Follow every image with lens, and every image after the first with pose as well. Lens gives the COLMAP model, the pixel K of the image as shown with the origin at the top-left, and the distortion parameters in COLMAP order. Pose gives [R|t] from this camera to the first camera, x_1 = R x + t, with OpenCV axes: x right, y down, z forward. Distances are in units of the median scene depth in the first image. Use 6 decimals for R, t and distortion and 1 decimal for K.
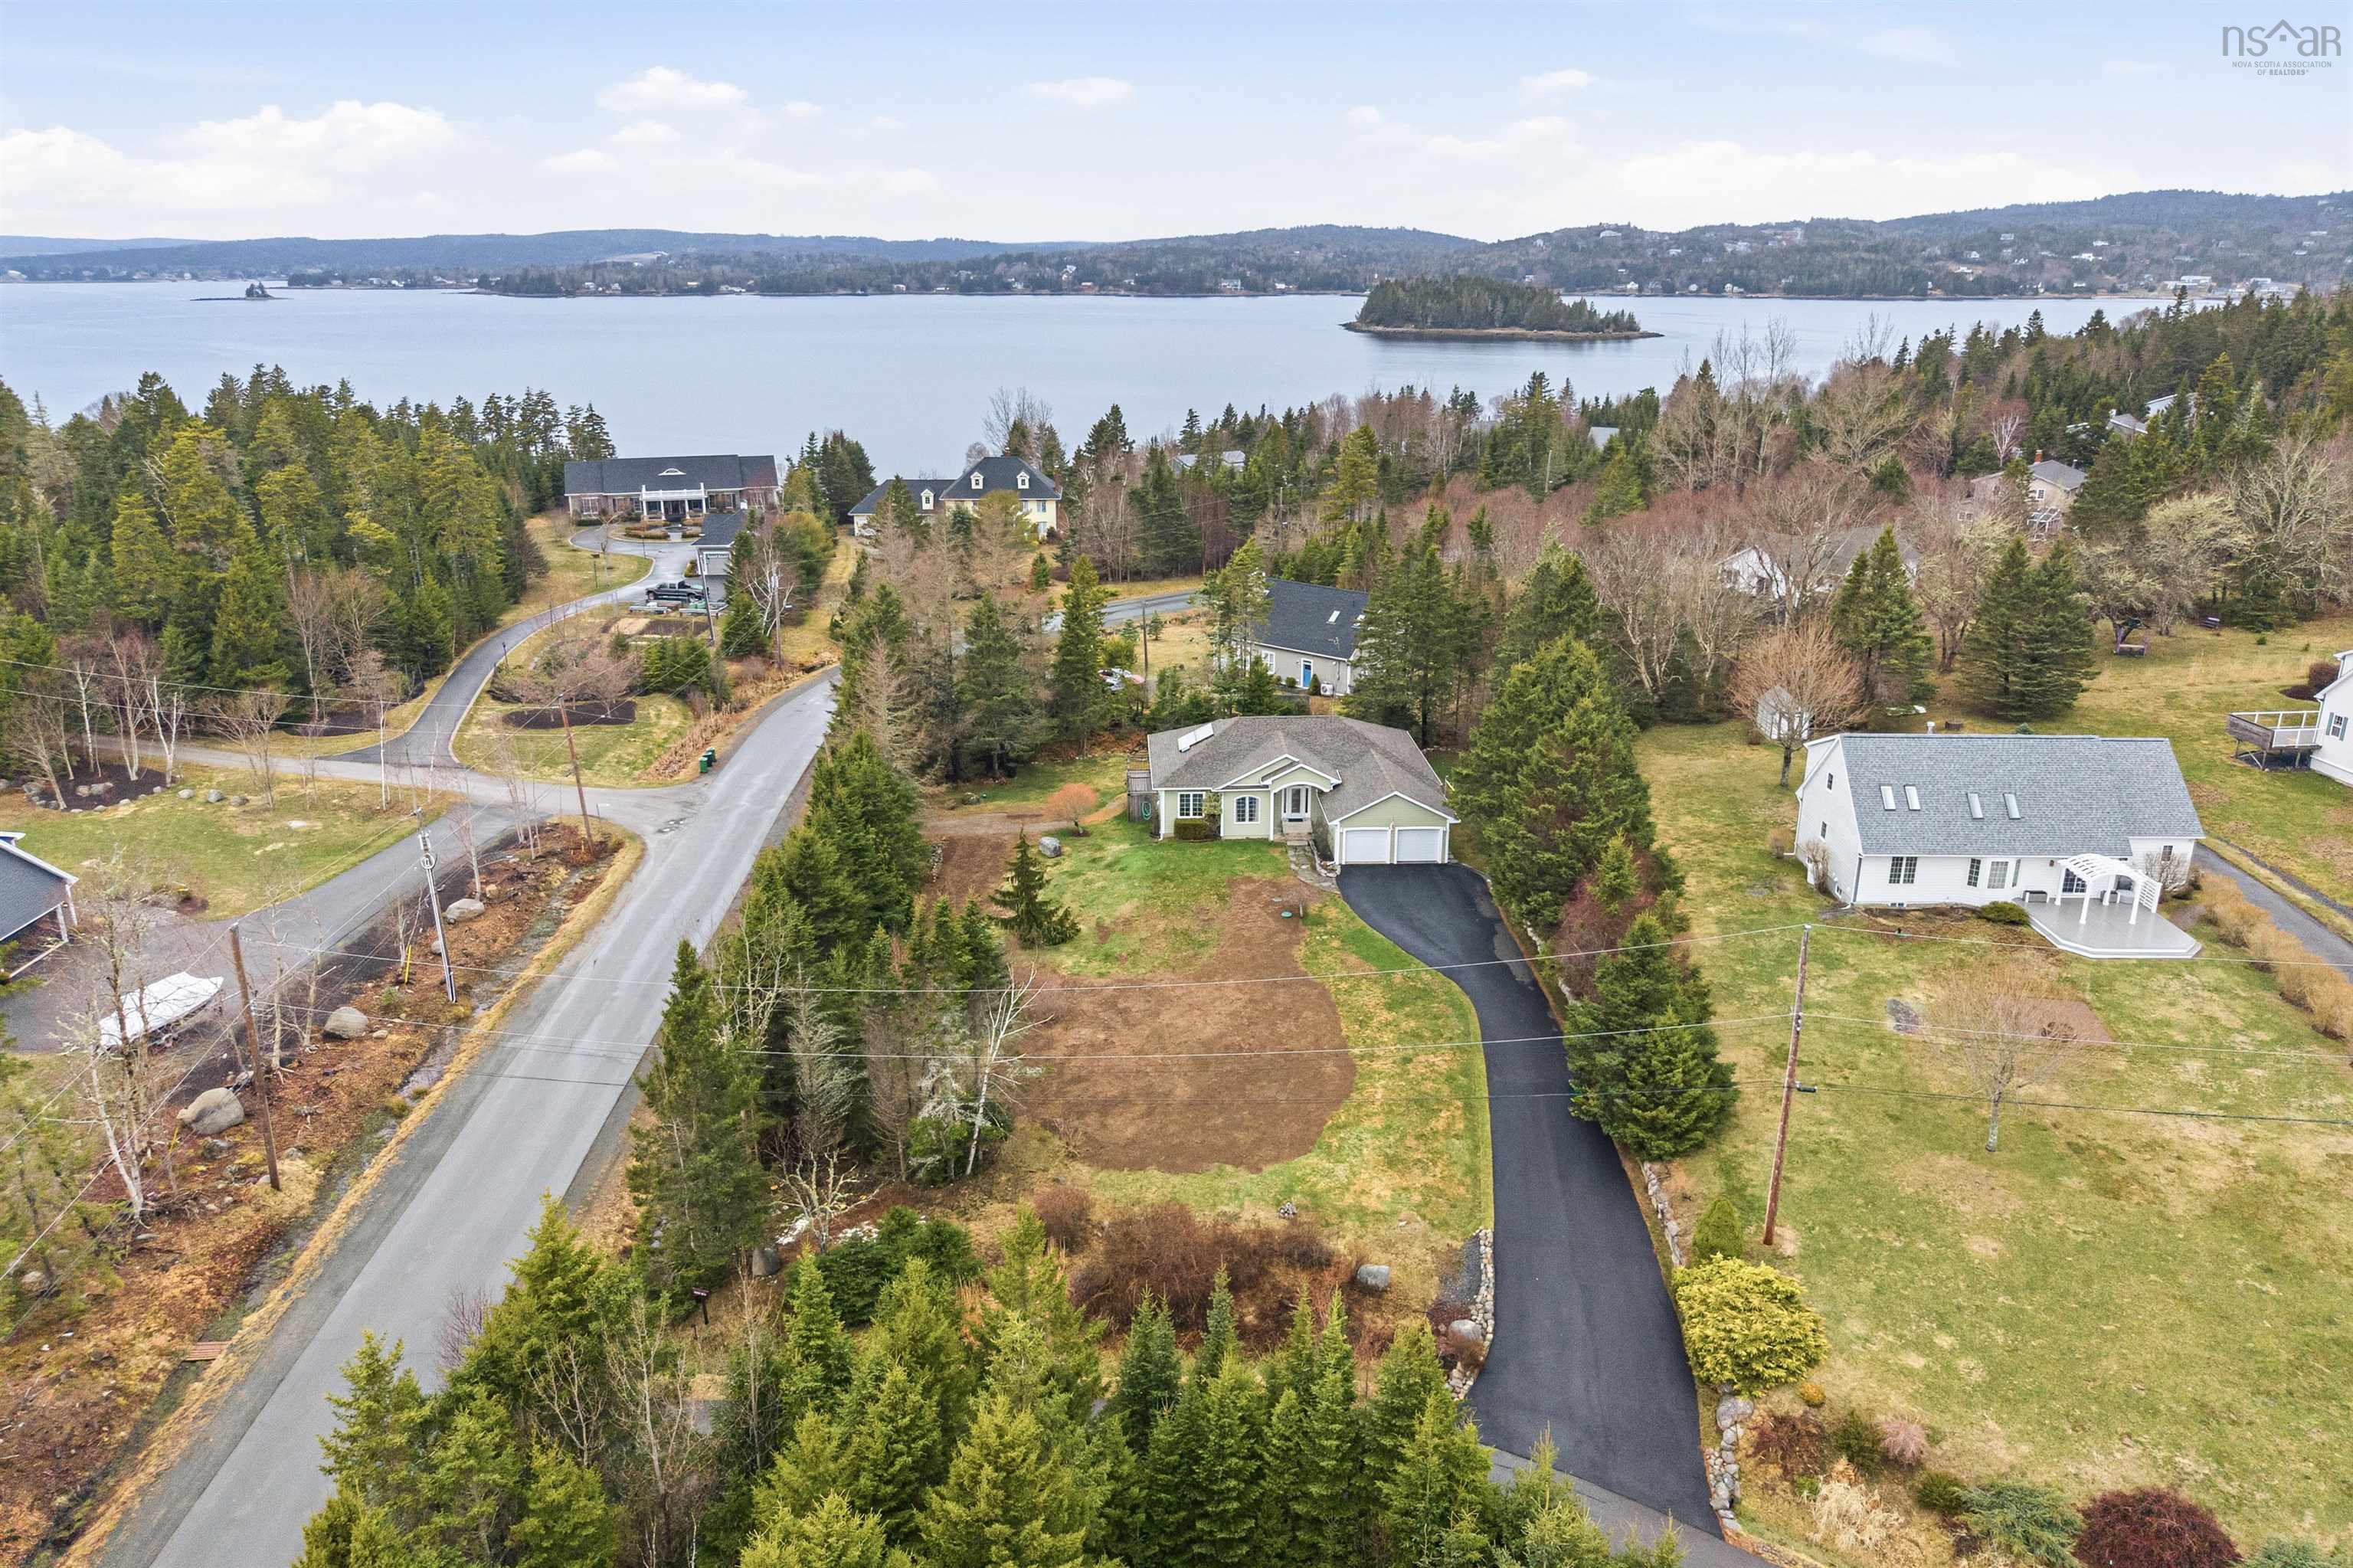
lens RADIAL K [[1589.2, 0, 1176.5], [0, 1589.2, 784.0], [0, 0, 1]] dist [0.008921, -0.003207]
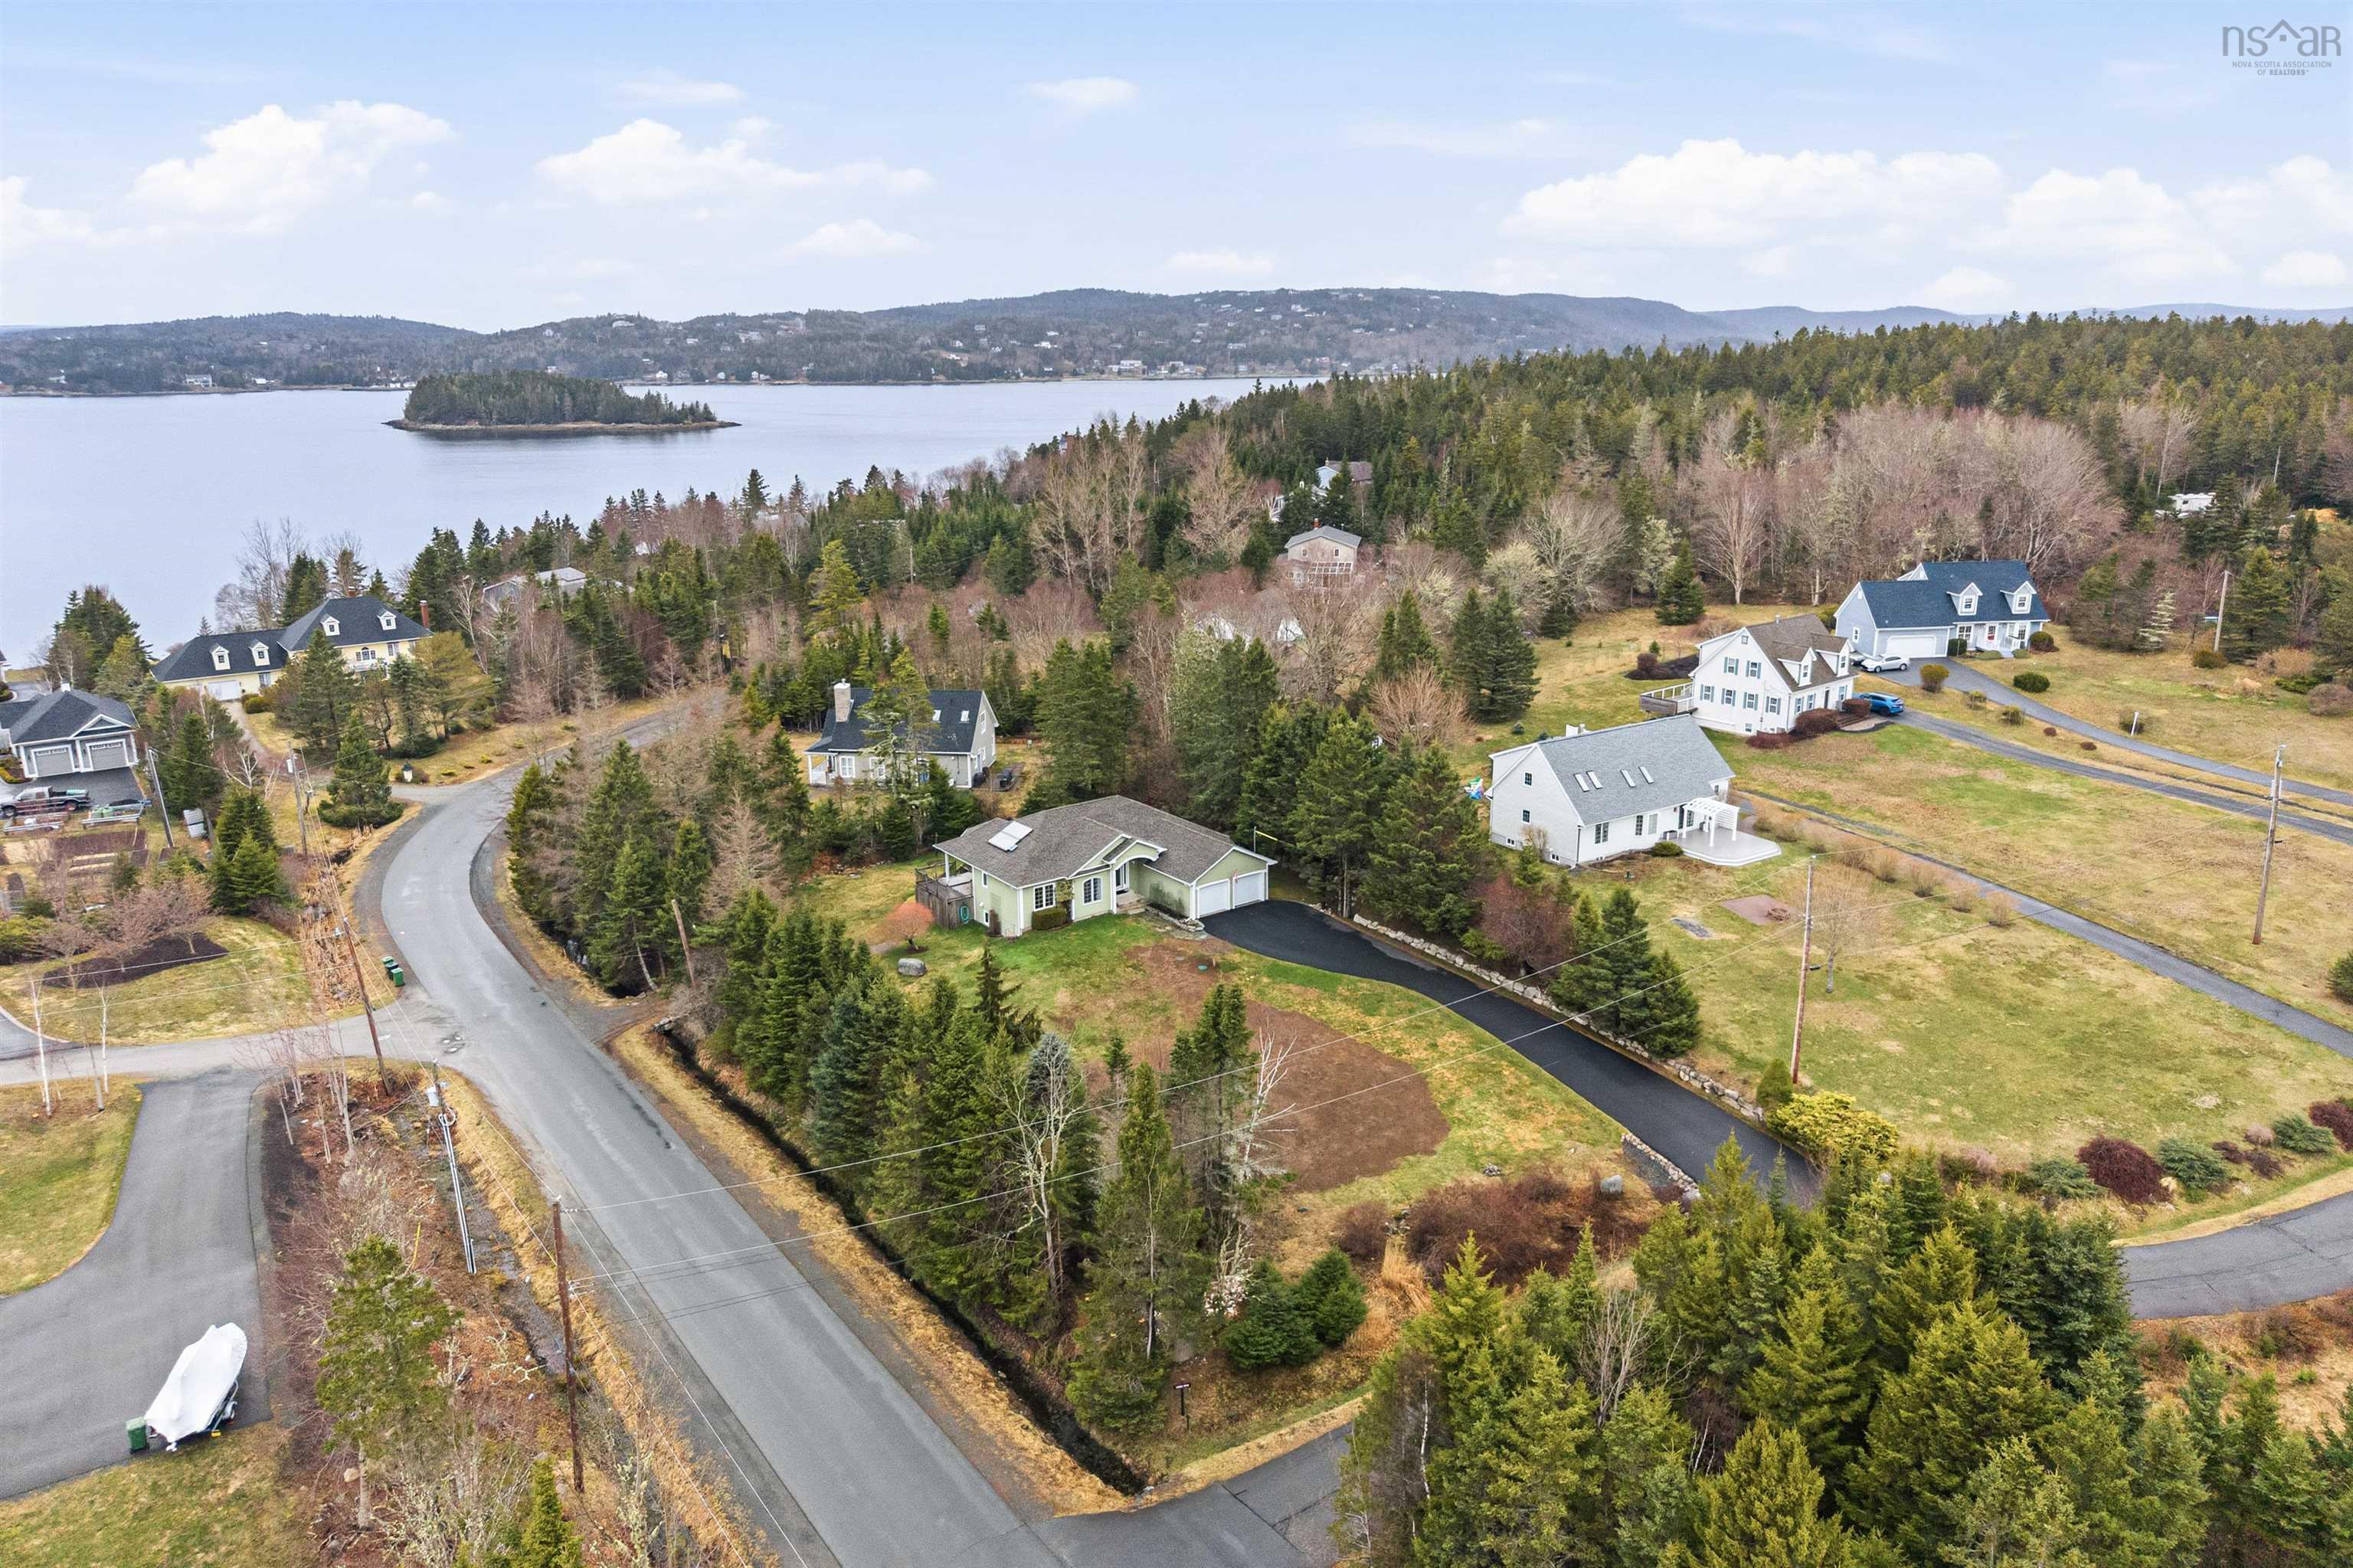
lens RADIAL K [[1589.2, 0, 1176.5], [0, 1589.2, 784.0], [0, 0, 1]] dist [0.008921, -0.003207]
pose [[0.826461, -0.156171, 0.540900, -0.055187], [0.182823, 0.983135, 0.004513, -0.005700], [-0.532483, 0.095159, 0.841075, 0.004067]]
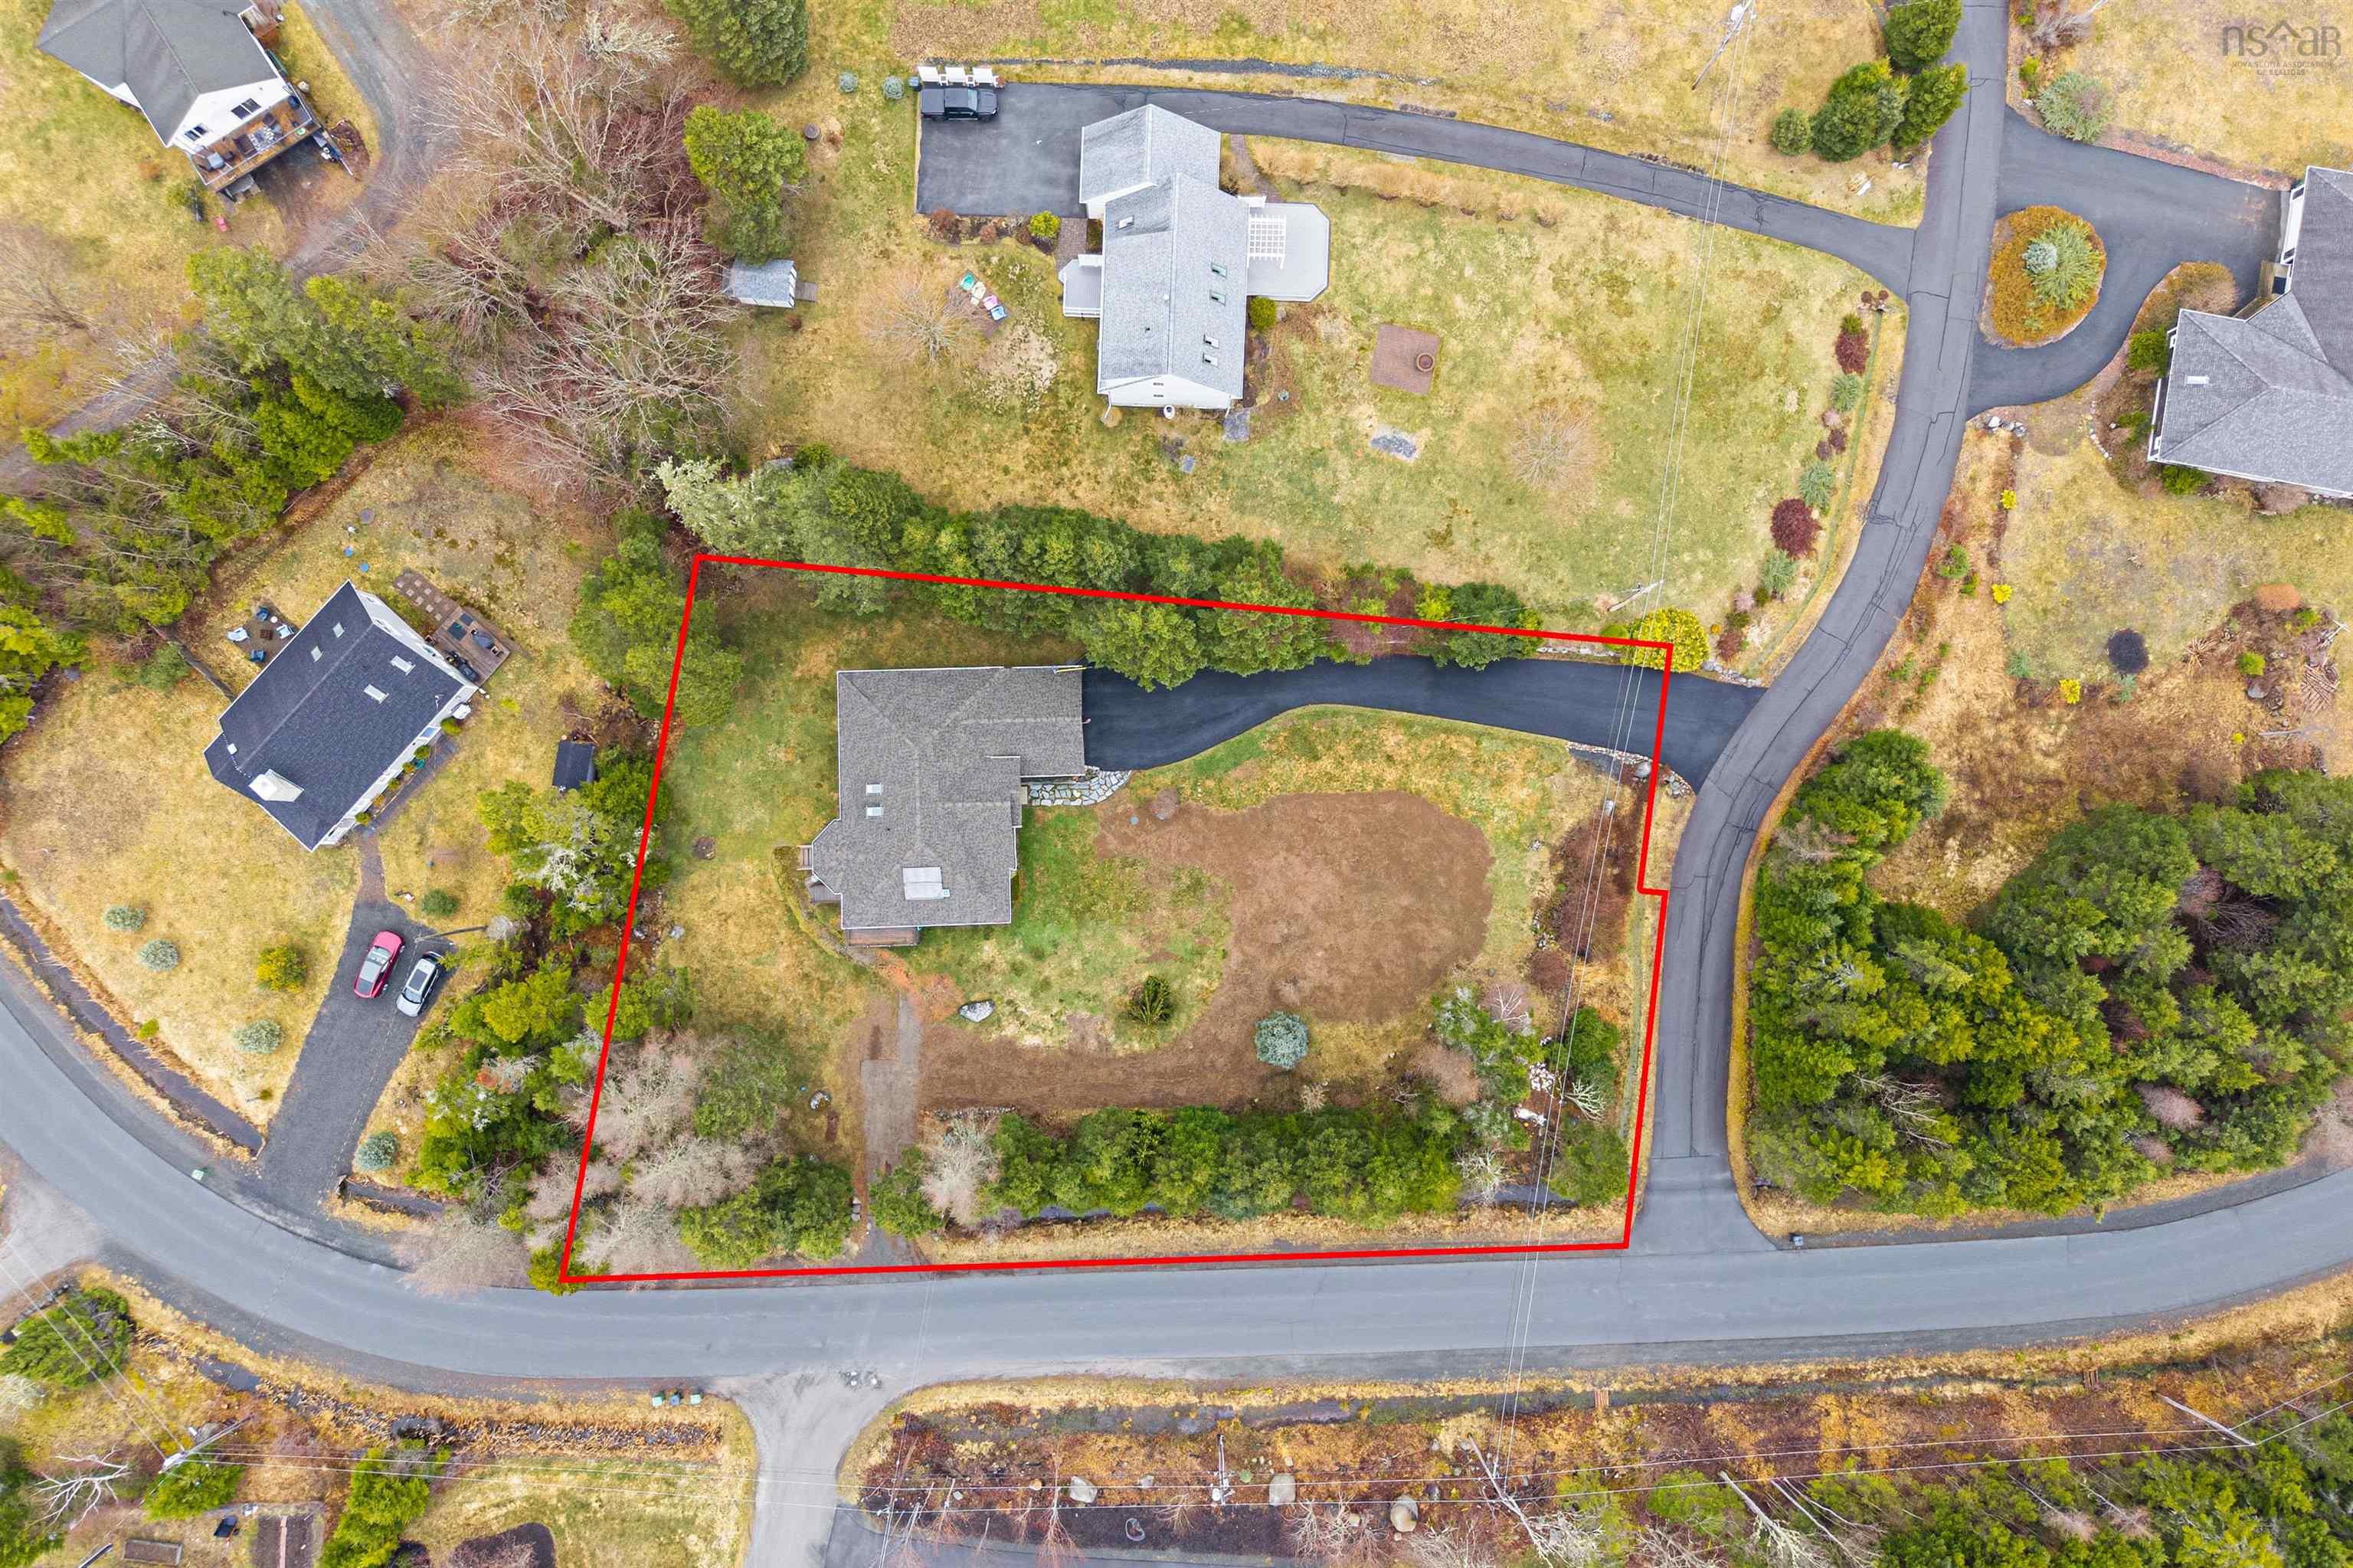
lens RADIAL K [[1589.2, 0, 1176.5], [0, 1589.2, 784.0], [0, 0, 1]] dist [0.008921, -0.003207]
pose [[0.013971, -0.998652, 0.049984, 0.003226], [0.309730, 0.051853, 0.949410, -0.116351], [-0.950722, 0.002217, 0.310037, 0.059908]]
